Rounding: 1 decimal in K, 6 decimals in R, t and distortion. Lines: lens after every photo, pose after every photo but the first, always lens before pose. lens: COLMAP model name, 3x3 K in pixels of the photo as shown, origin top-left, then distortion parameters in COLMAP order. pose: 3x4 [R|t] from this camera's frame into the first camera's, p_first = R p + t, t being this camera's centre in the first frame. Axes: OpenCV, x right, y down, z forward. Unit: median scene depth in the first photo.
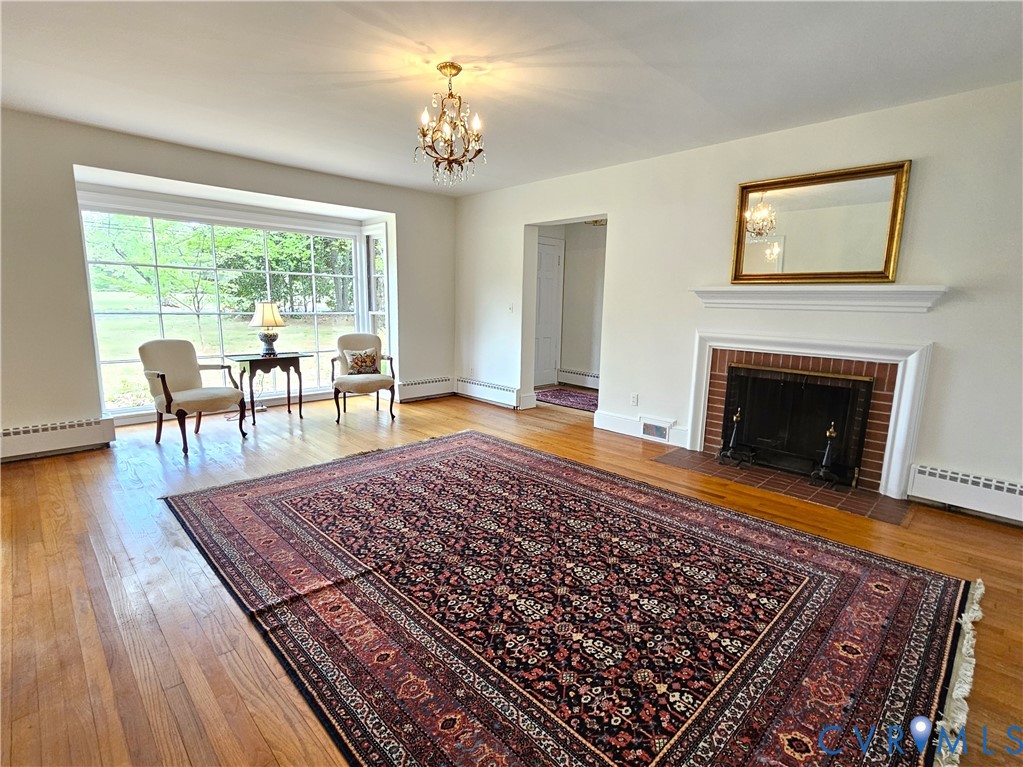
lens RADIAL K [[505.3, 0, 512.4], [0, 505.3, 382.6], [0, 0, 1]] dist [-0.003716, 0.000194]
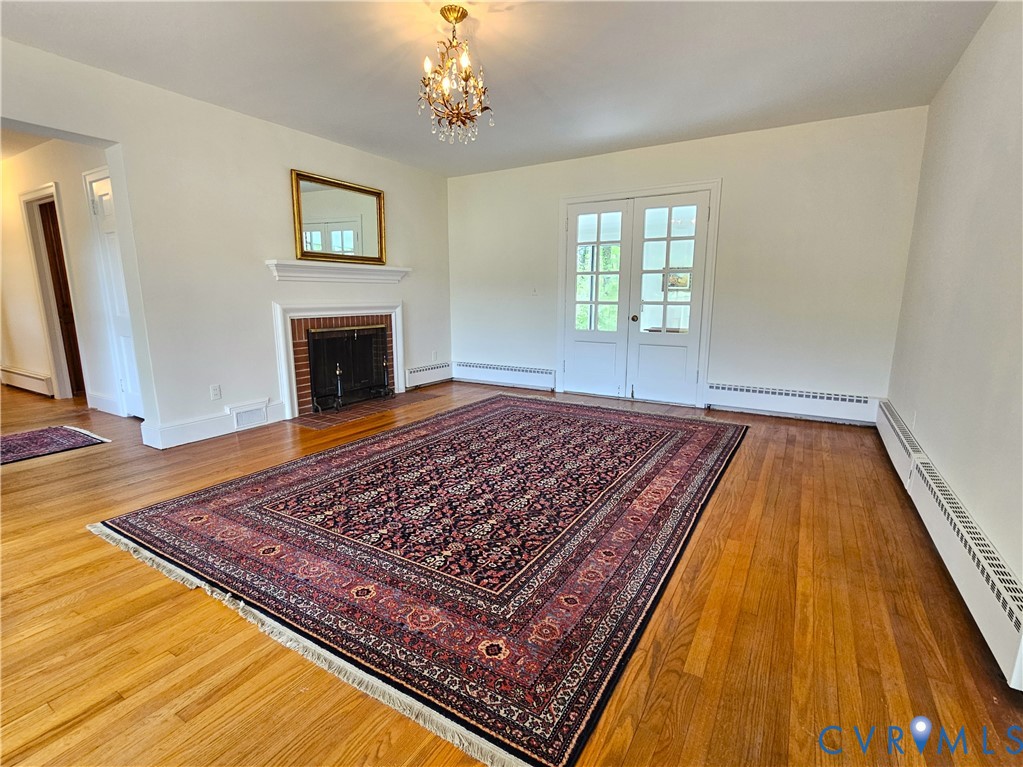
lens RADIAL K [[484.6, 0, 510.3], [0, 484.6, 384.7], [0, 0, 1]] dist [-0.000759, 0.000547]
pose [[-0.244051, -0.198997, 0.949125, -0.778410], [0.150967, 0.958991, 0.239884, -0.118673], [-0.957939, 0.201831, -0.204001, 0.847941]]
